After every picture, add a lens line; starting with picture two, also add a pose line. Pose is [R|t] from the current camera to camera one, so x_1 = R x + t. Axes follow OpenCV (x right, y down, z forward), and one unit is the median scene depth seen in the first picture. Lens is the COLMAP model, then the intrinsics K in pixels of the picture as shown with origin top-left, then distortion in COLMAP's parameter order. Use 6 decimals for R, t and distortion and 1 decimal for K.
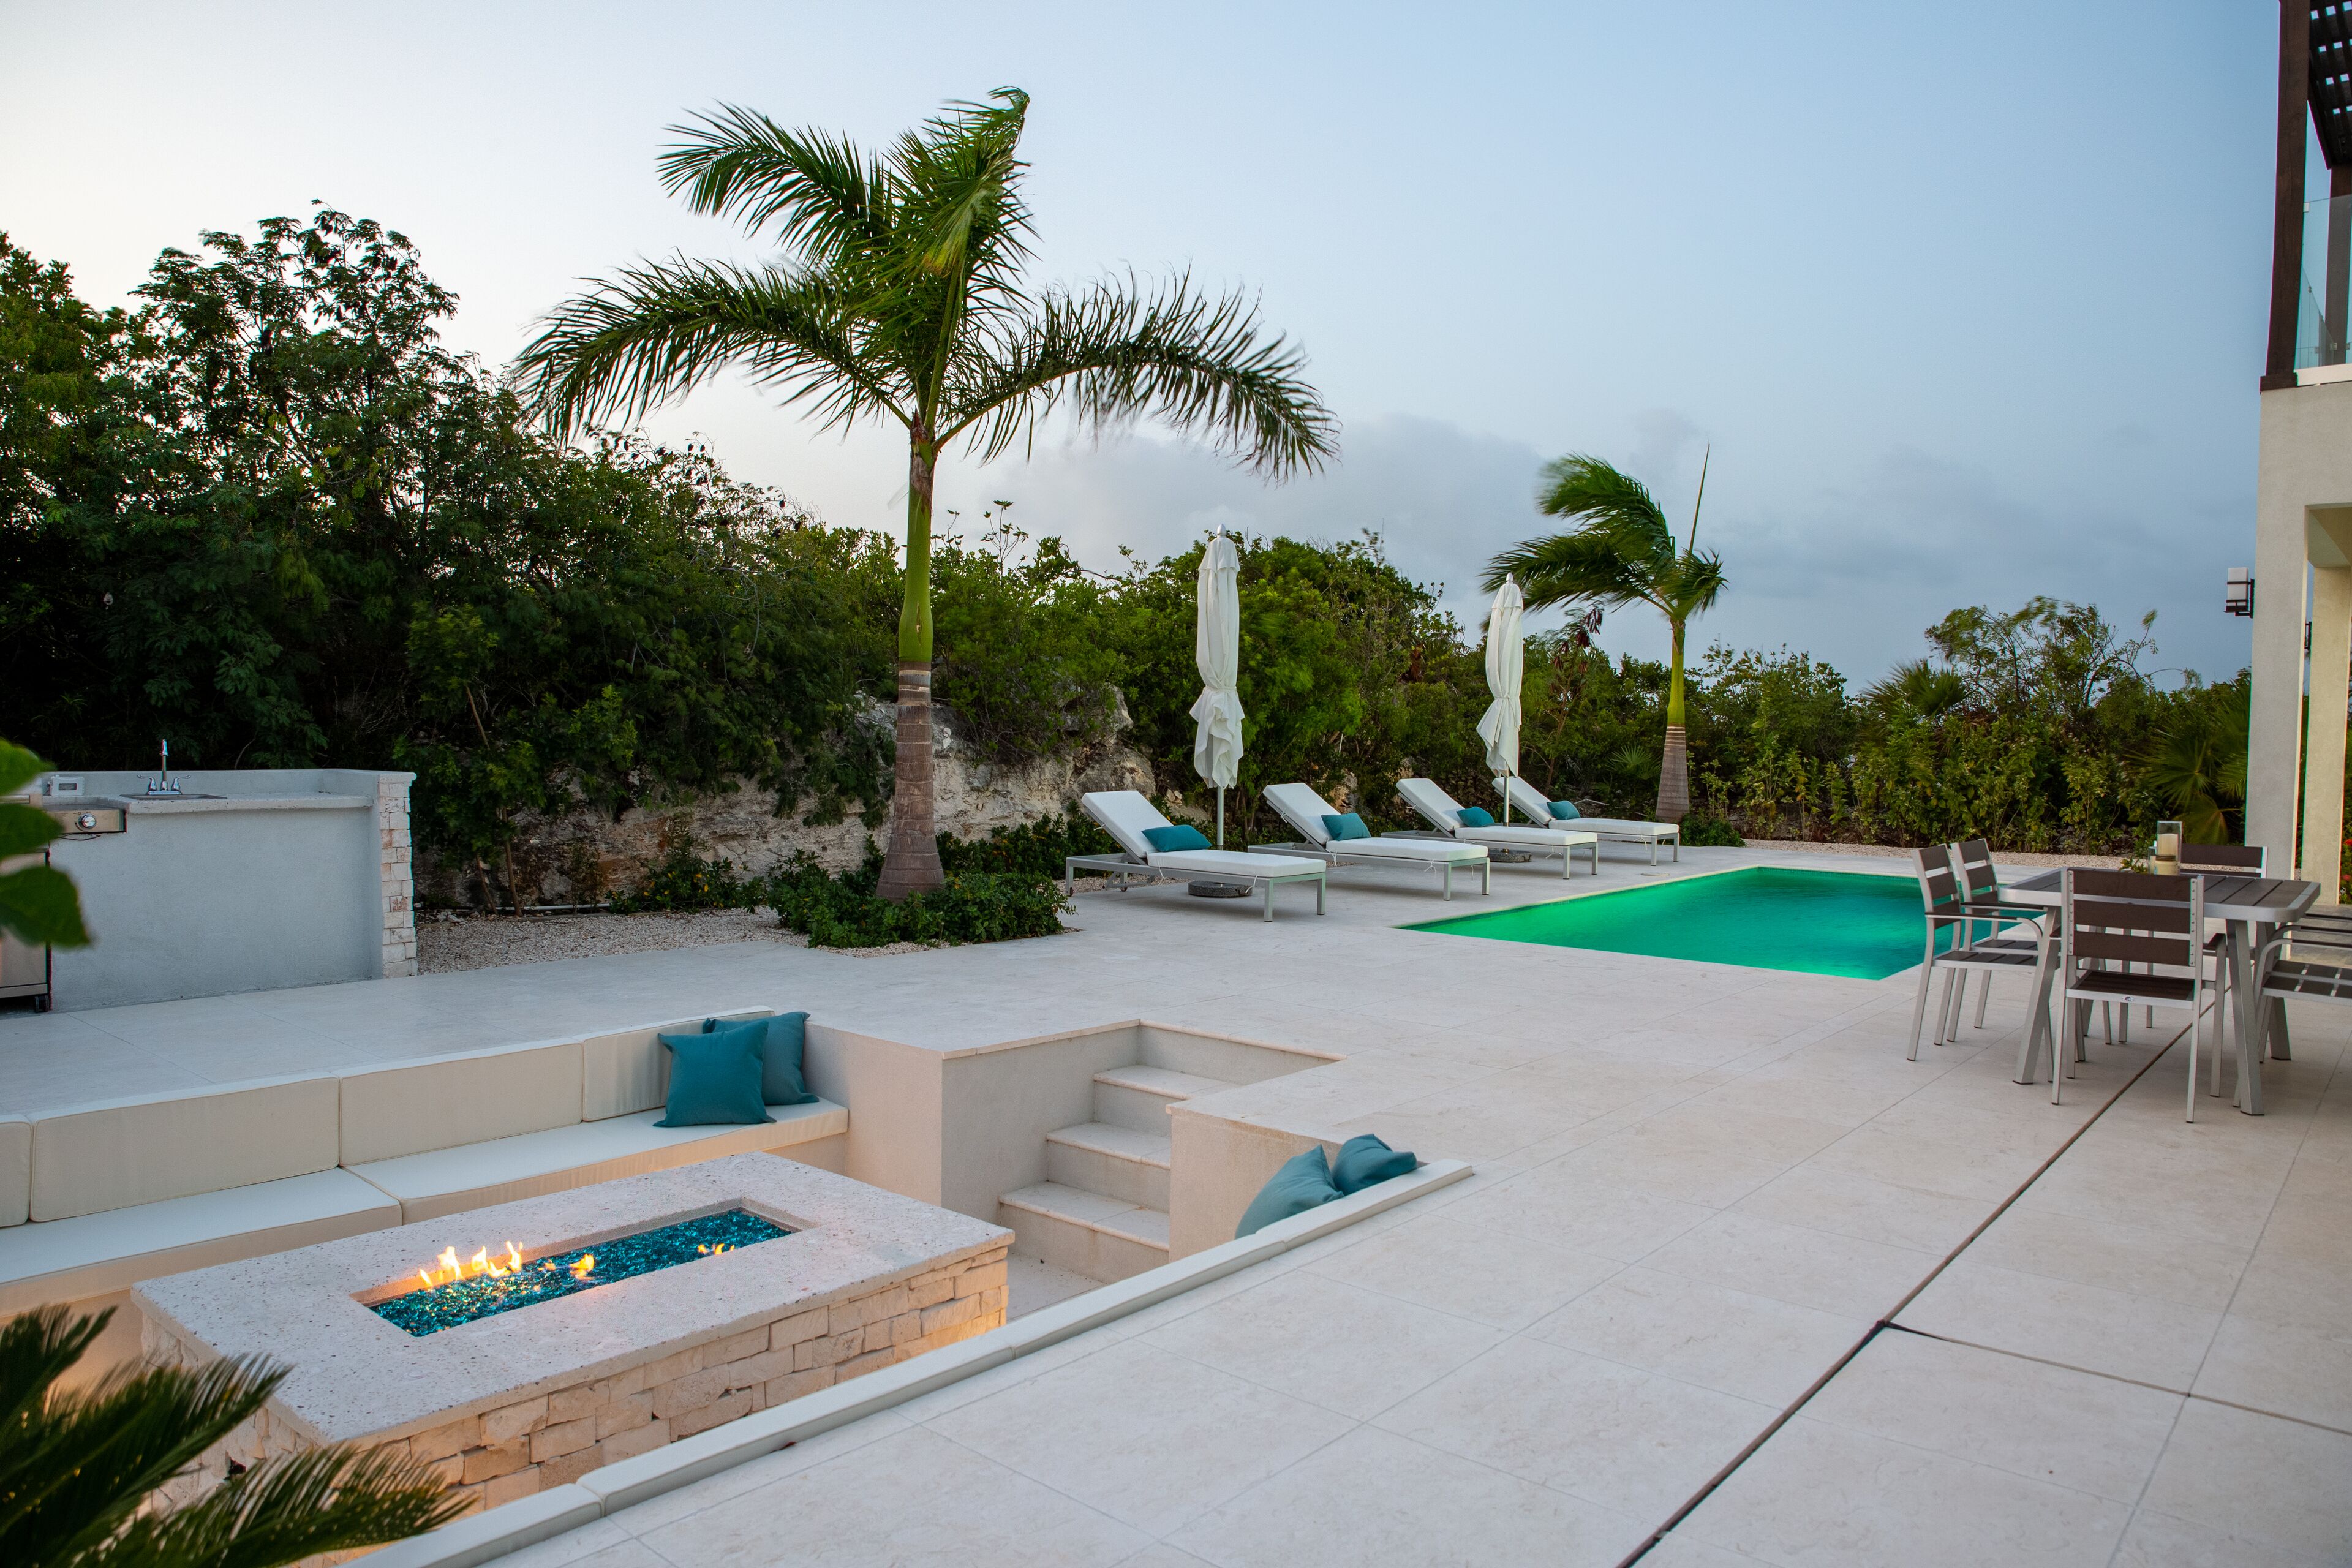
lens RADIAL K [[1740.5, 0, 1176.0], [0, 1740.5, 784.0], [0, 0, 1]] dist [-0.162711, 0.124285]
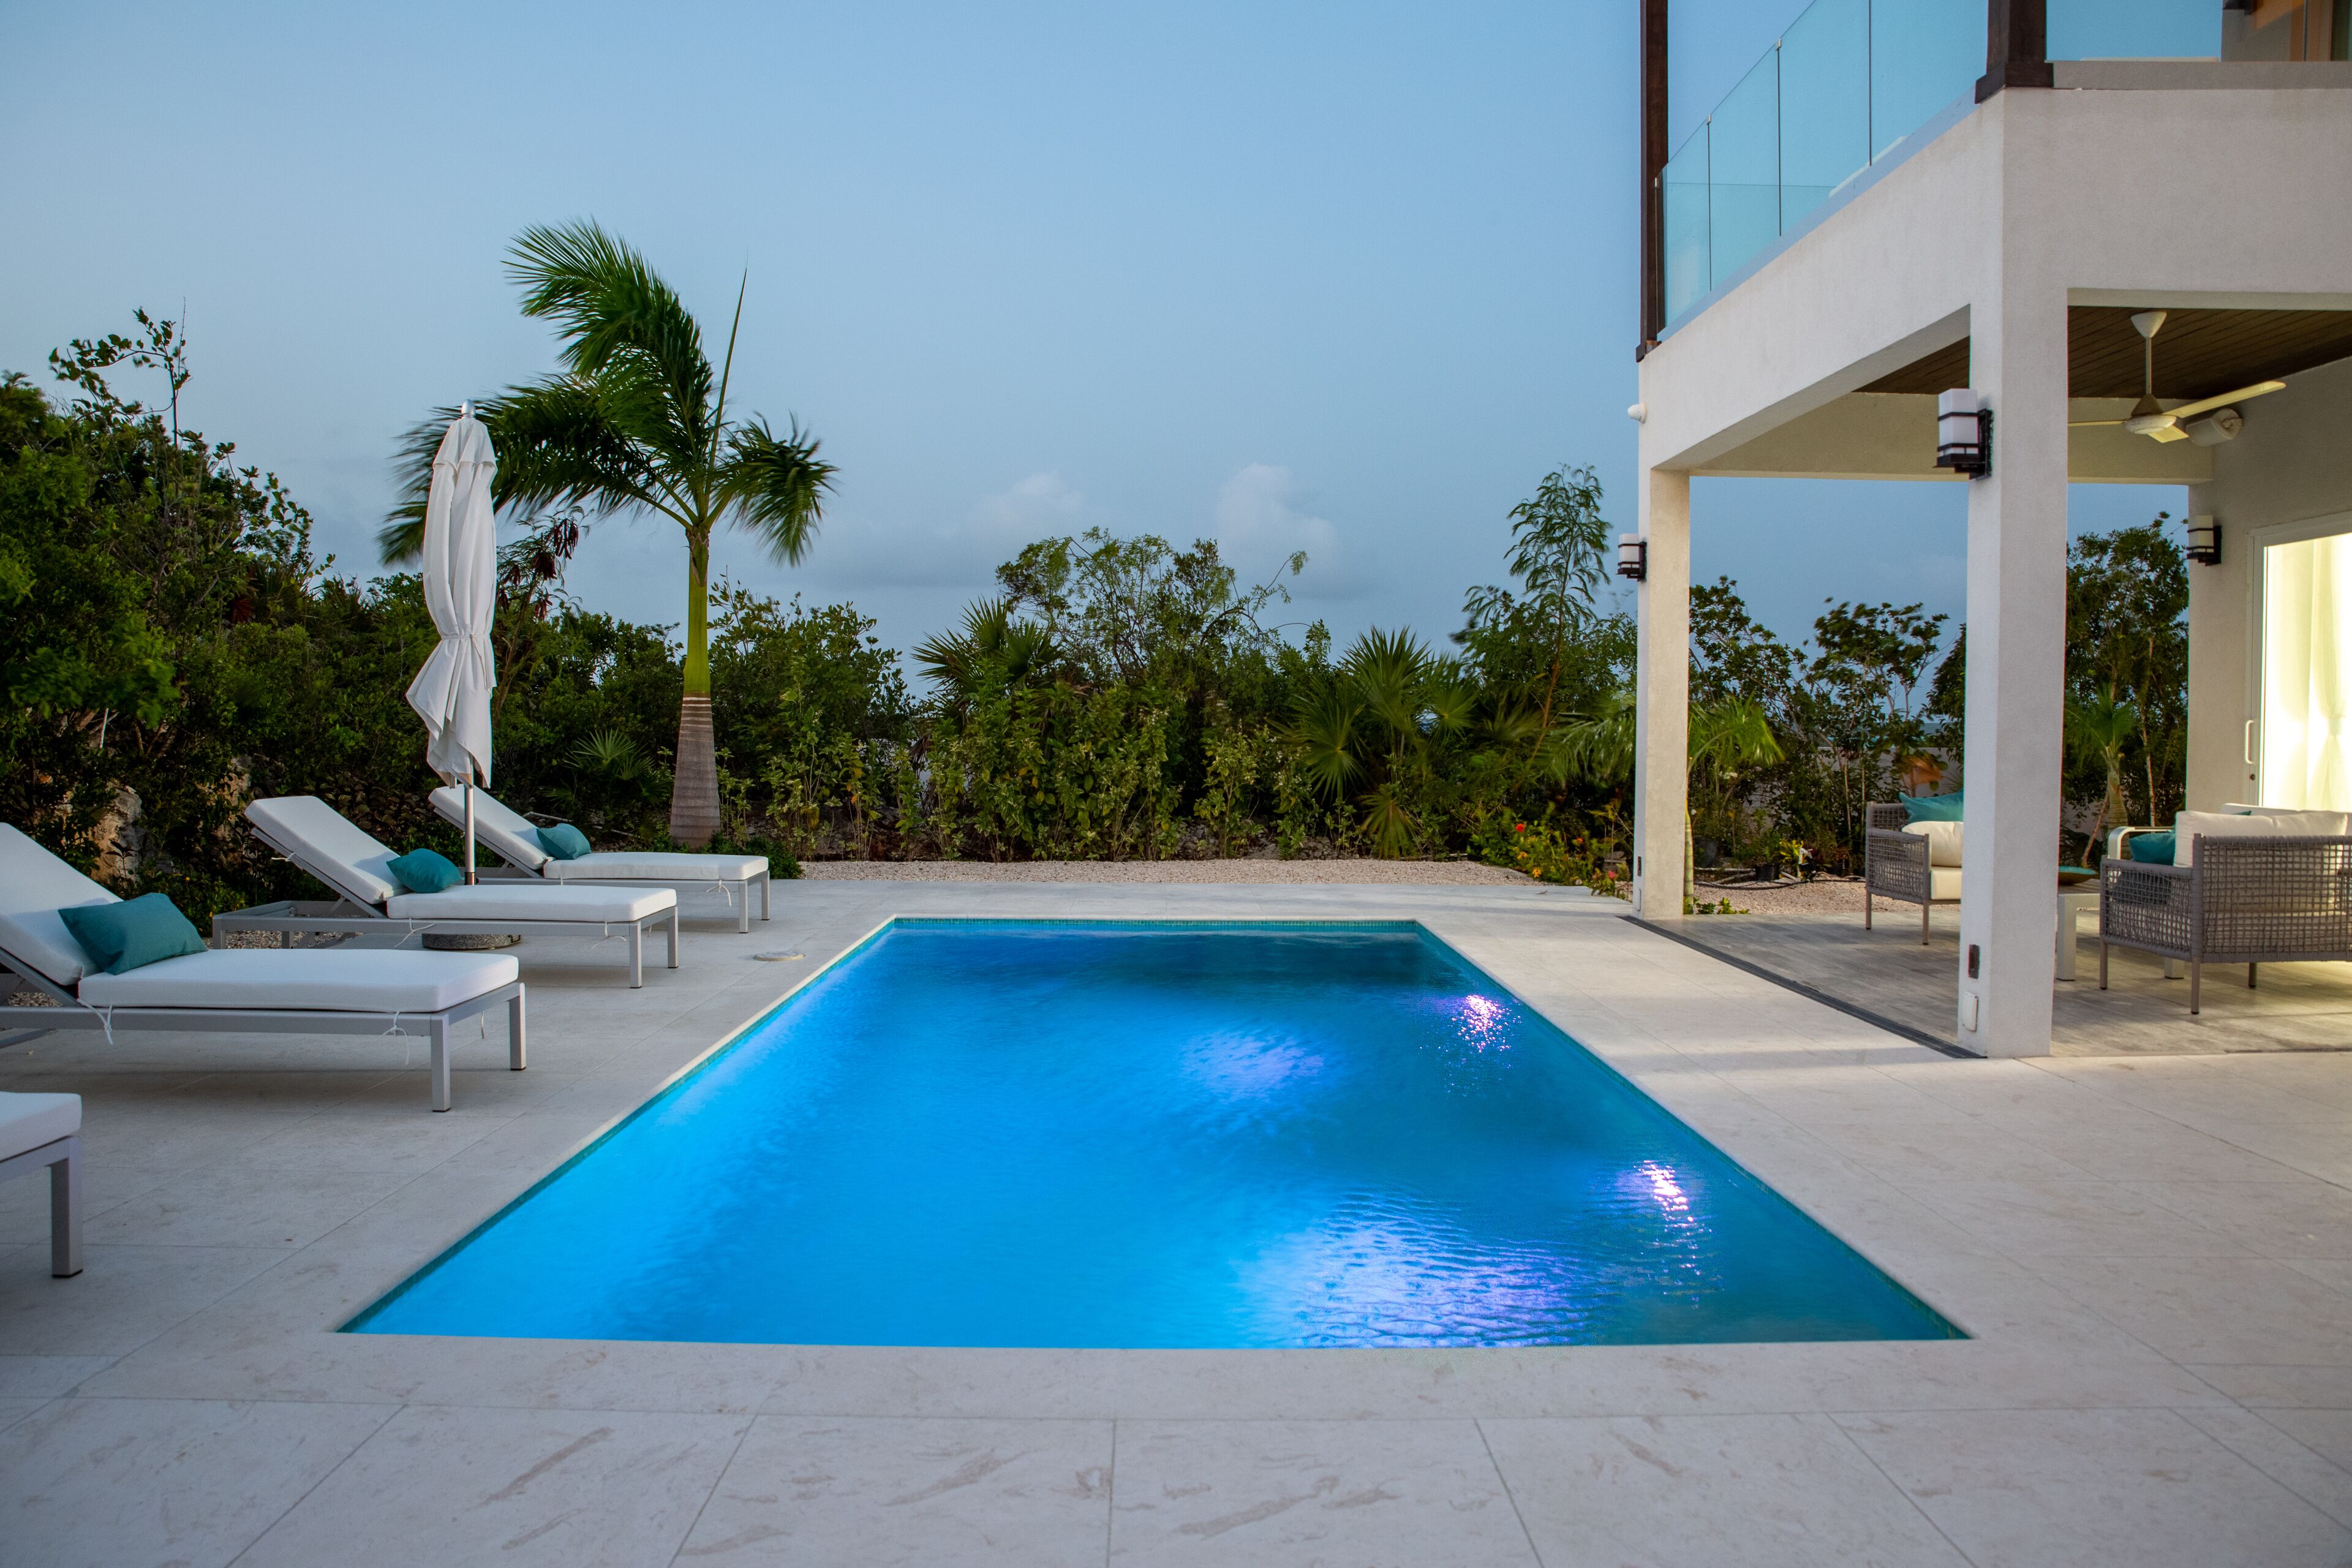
lens RADIAL K [[1671.1, 0, 1176.0], [0, 1671.1, 784.0], [0, 0, 1]] dist [-0.067523, 0.001545]
pose [[0.775957, -0.034154, 0.629861, 0.035715], [0.030962, 0.999392, 0.016048, -0.005245], [-0.630026, 0.007049, 0.776542, 0.397653]]
